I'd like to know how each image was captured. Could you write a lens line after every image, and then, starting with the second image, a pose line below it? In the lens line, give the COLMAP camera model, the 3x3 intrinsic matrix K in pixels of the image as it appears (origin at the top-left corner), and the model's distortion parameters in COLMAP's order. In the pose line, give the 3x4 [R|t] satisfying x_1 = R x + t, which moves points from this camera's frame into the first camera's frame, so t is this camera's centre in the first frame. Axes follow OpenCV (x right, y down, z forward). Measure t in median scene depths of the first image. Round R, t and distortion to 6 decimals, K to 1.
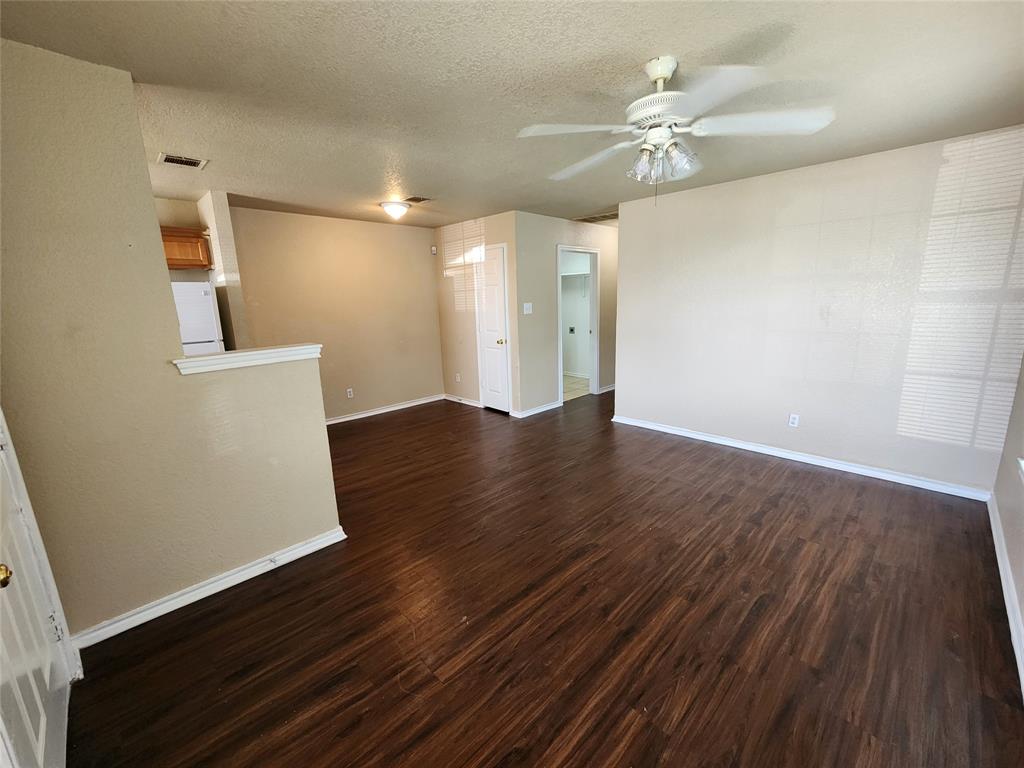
lens RADIAL K [[423.4, 0, 513.4], [0, 423.4, 384.9], [0, 0, 1]] dist [-0.001399, 0.000524]
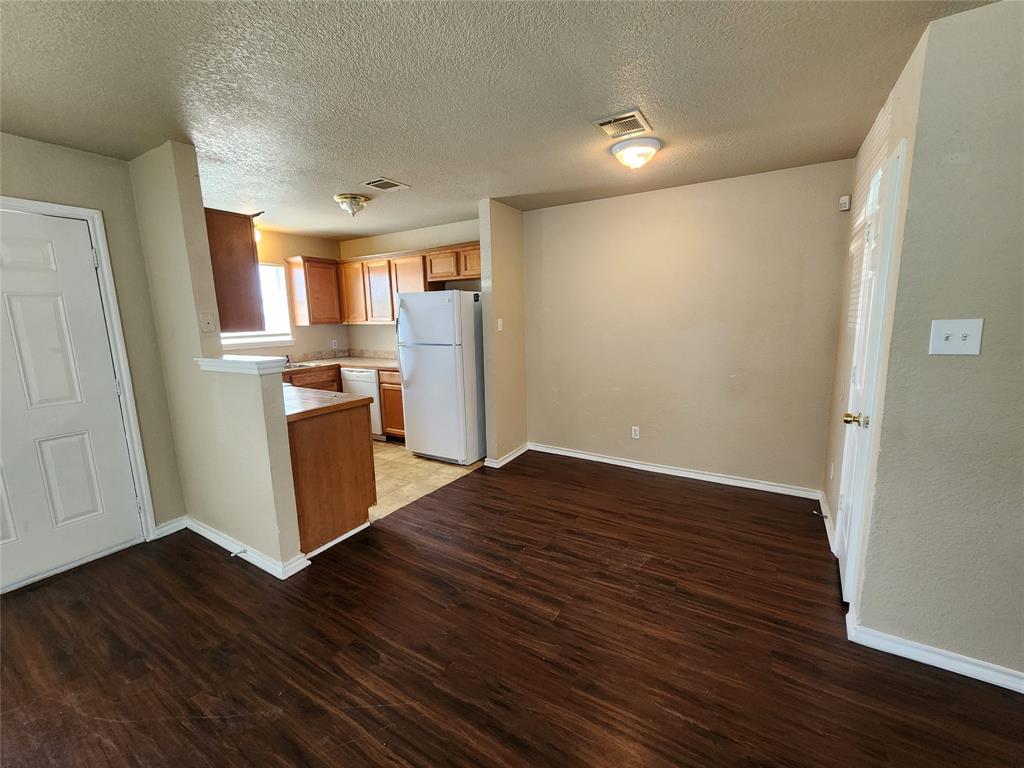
lens RADIAL K [[423.4, 0, 512.2], [0, 423.4, 380.0], [0, 0, 1]] dist [-0.001399, 0.000524]
pose [[0.233723, 0.175643, -0.956307, 0.317222], [-0.185936, 0.973471, 0.133353, -0.161998], [0.954359, 0.146644, 0.260181, 0.764891]]
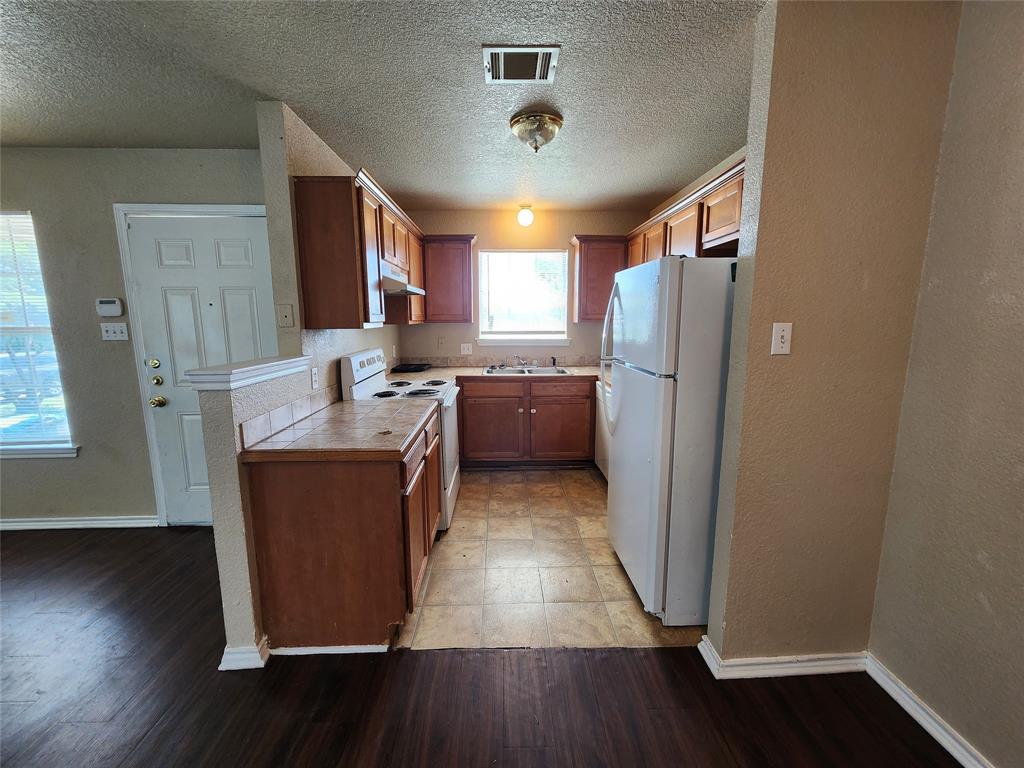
lens RADIAL K [[423.4, 0, 513.5], [0, 423.4, 380.5], [0, 0, 1]] dist [-0.001399, 0.000524]
pose [[-0.682091, 0.141678, -0.717412, -0.192618], [-0.128241, 0.942674, 0.308091, -0.198985], [0.719935, 0.302148, -0.624820, 1.039361]]
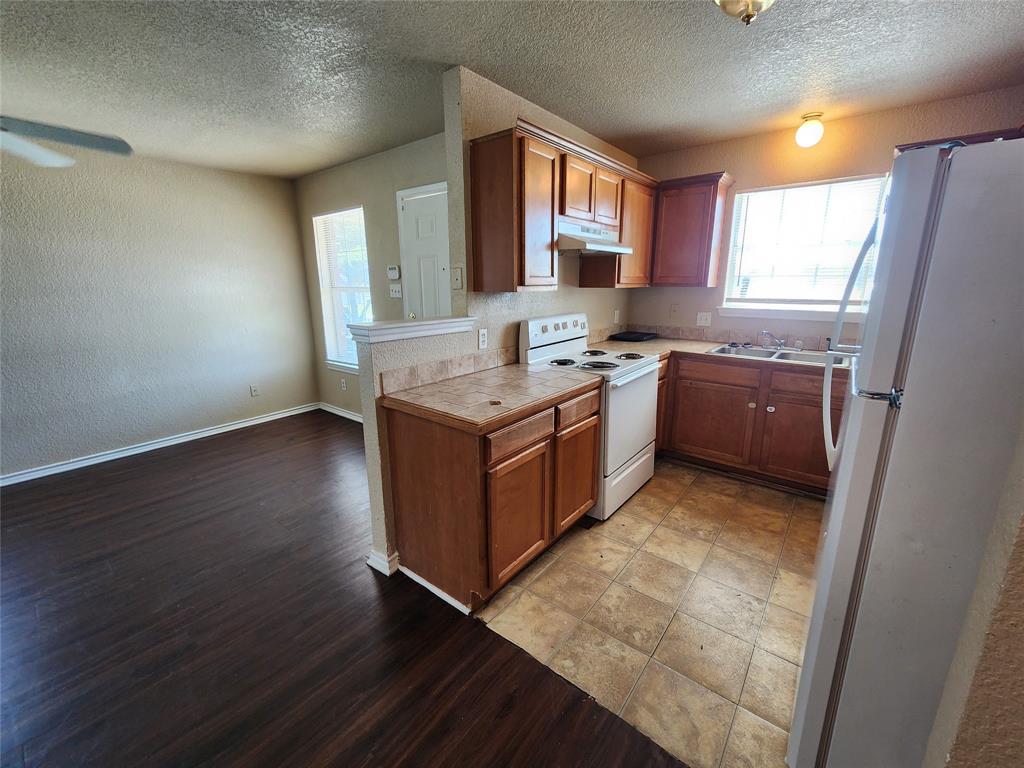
lens RADIAL K [[423.4, 0, 513.9], [0, 423.4, 380.2], [0, 0, 1]] dist [-0.001399, 0.000524]
pose [[-0.992964, 0.060132, -0.102018, -0.394428], [0.010677, 0.903437, 0.428587, -0.195421], [0.117938, 0.424482, -0.897722, 1.055903]]
